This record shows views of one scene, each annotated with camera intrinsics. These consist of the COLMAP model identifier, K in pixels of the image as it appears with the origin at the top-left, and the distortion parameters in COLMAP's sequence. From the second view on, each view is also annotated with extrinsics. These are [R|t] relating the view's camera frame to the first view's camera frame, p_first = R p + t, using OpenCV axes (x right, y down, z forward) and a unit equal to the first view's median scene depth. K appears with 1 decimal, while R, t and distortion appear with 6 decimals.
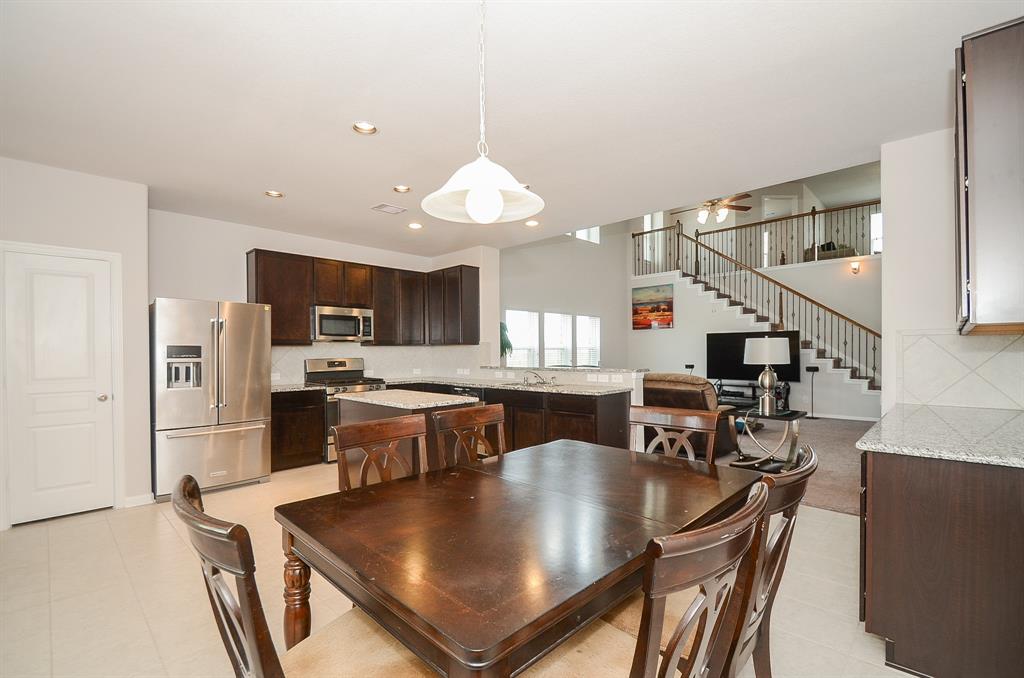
lens RADIAL K [[448.2, 0, 509.9], [0, 448.2, 349.6], [0, 0, 1]] dist [-0.000285, -0.000193]
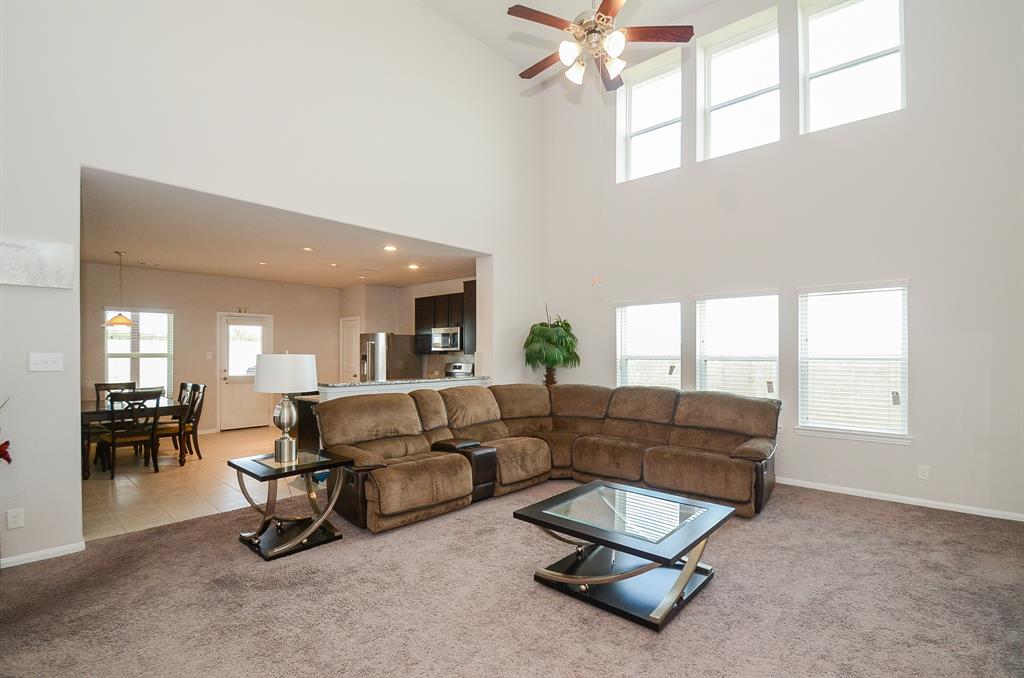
lens RADIAL K [[485.2, 0, 508.5], [0, 485.2, 350.4], [0, 0, 1]] dist [-0.001213, -0.015300]
pose [[0.038024, 0.006683, -0.999254, 0.839822], [0.002480, 0.999974, 0.006782, -0.022851], [0.999274, -0.002736, 0.038007, 0.818789]]
